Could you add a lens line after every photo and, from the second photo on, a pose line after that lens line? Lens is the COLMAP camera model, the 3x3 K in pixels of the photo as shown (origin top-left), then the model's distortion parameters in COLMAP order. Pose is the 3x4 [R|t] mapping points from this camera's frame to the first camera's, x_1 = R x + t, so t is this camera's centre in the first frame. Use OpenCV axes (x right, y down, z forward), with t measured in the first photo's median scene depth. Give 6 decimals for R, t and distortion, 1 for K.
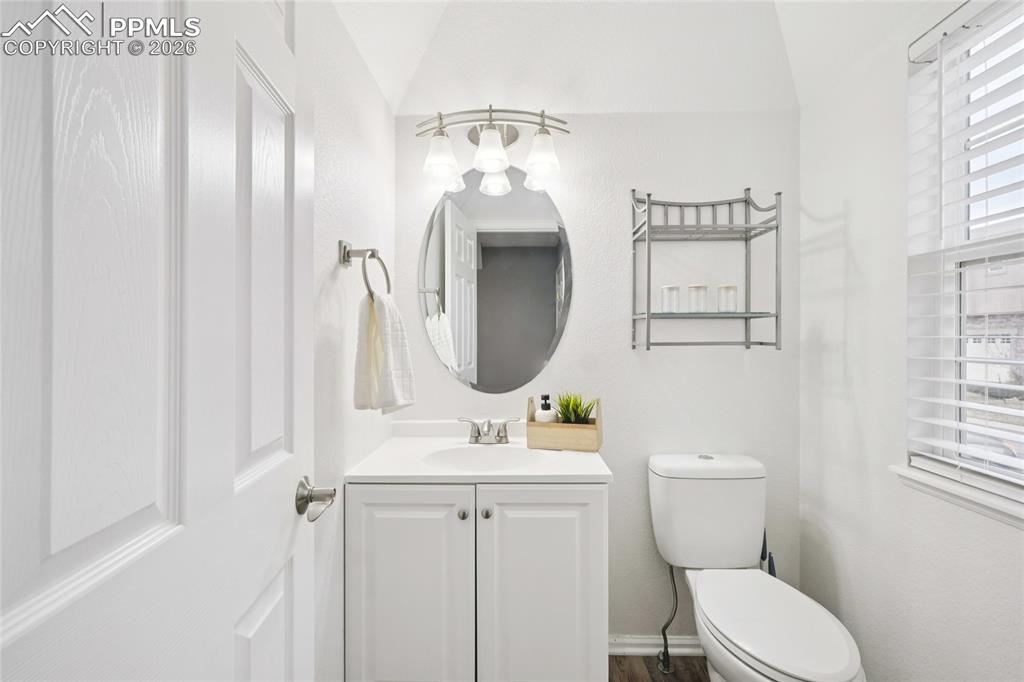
lens RADIAL K [[434.0, 0, 513.1], [0, 434.0, 341.2], [0, 0, 1]] dist [-0.005562, 0.002887]
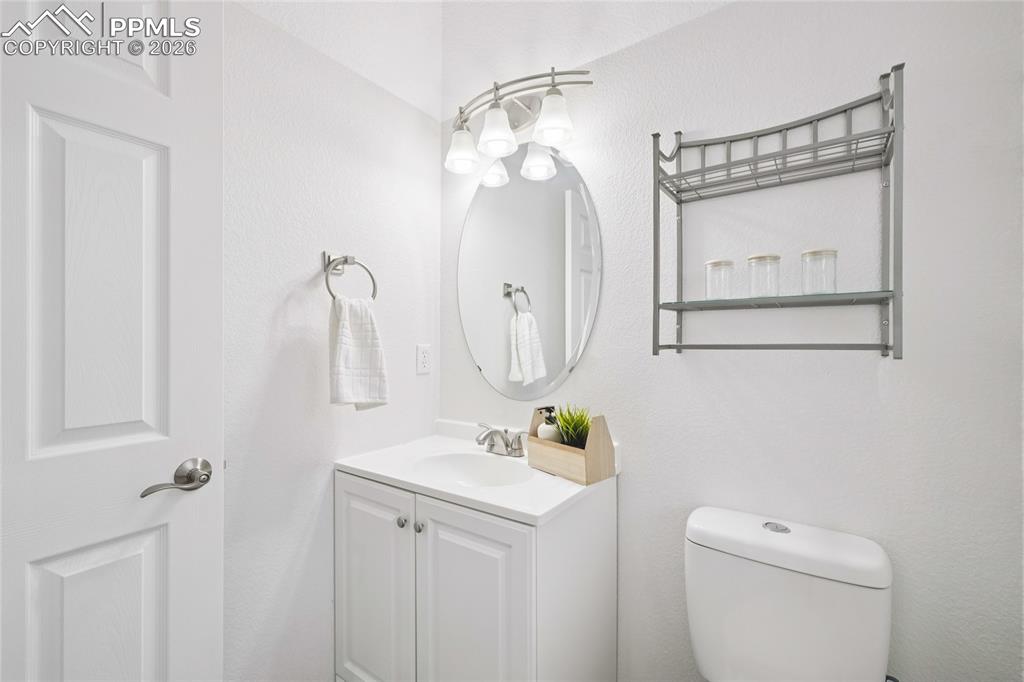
lens RADIAL K [[434.0, 0, 509.6], [0, 434.0, 339.1], [0, 0, 1]] dist [-0.005562, 0.002887]
pose [[0.825861, -0.001595, -0.563872, 0.481956], [-0.001227, 0.999989, -0.004625, -0.001316], [0.563873, 0.004512, 0.825849, 0.264182]]
